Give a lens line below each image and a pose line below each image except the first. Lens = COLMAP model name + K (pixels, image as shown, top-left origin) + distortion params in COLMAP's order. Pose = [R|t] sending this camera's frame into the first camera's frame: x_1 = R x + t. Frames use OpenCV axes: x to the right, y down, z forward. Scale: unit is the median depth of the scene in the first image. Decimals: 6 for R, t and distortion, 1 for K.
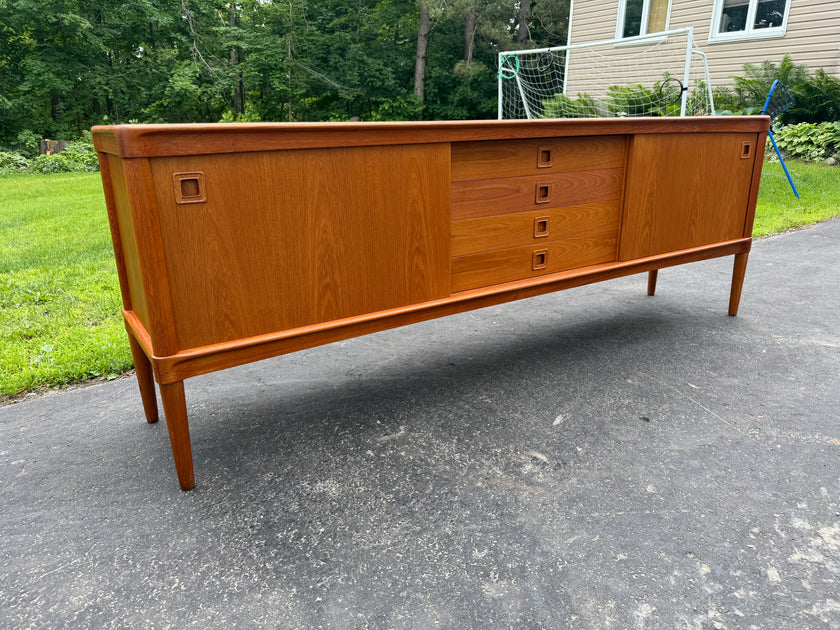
lens RADIAL K [[586.5, 0, 414.4], [0, 586.5, 323.7], [0, 0, 1]] dist [0.007797, -0.018688]
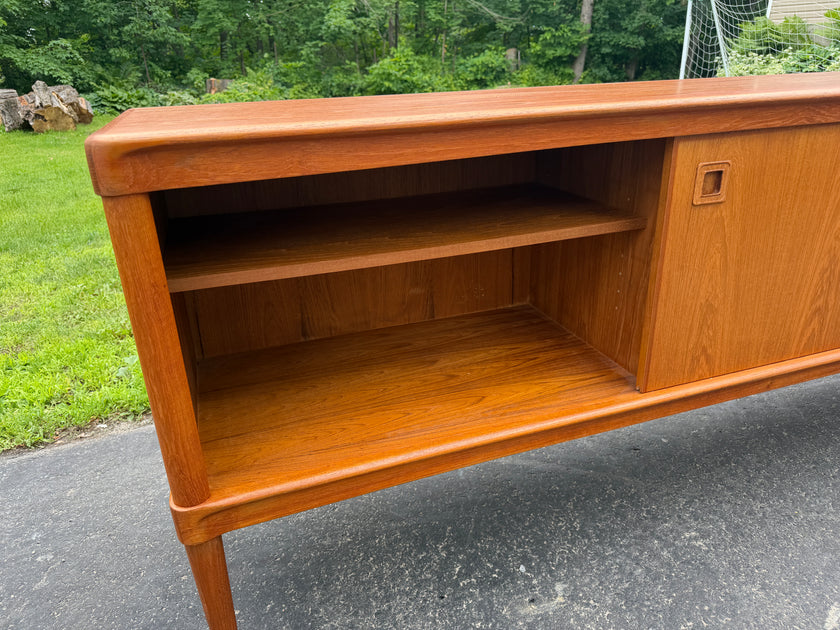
lens RADIAL K [[586.5, 0, 415.5], [0, 586.5, 315.5], [0, 0, 1]] dist [0.007797, -0.018688]
pose [[0.970427, 0.080982, -0.227404, -0.047174], [-0.060223, 0.993481, 0.096795, -0.153498], [0.233760, -0.080237, 0.968978, 0.333111]]
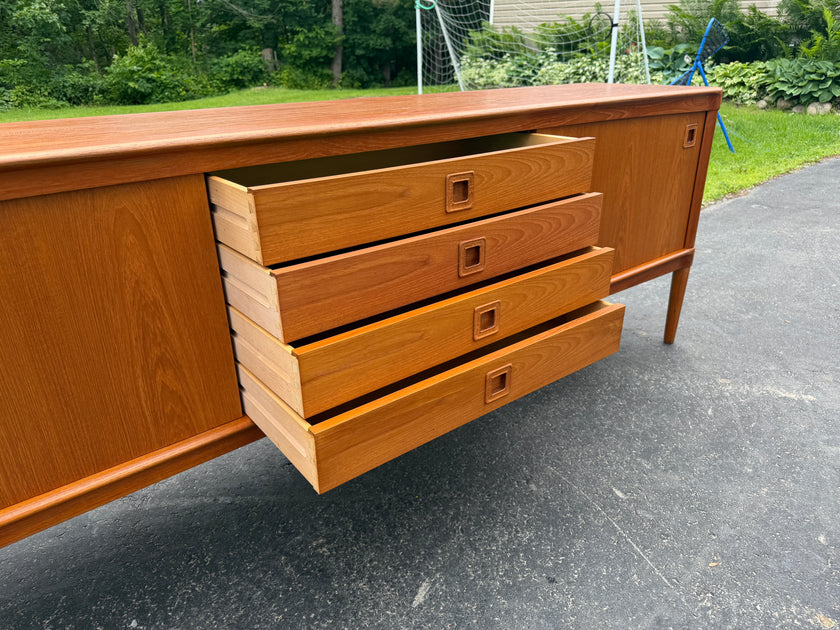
lens RADIAL K [[586.5, 0, 419.4], [0, 586.5, 324.4], [0, 0, 1]] dist [0.007797, -0.018688]
pose [[0.993375, -0.045384, 0.105577, 0.172312], [0.034058, 0.993707, 0.106703, -0.186906], [-0.109755, -0.102400, 0.988670, 0.353255]]
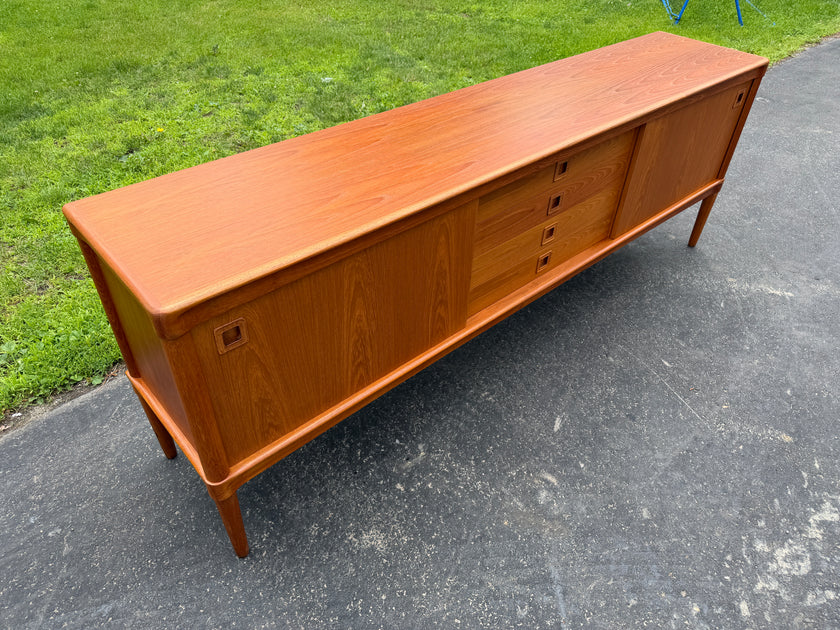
lens RADIAL K [[586.5, 0, 412.2], [0, 586.5, 313.9], [0, 0, 1]] dist [0.007797, -0.018688]
pose [[0.987061, -0.066091, 0.146092, -0.160723], [0.008094, 0.930481, 0.366251, -0.402385], [-0.160142, -0.360330, 0.918976, 0.091766]]
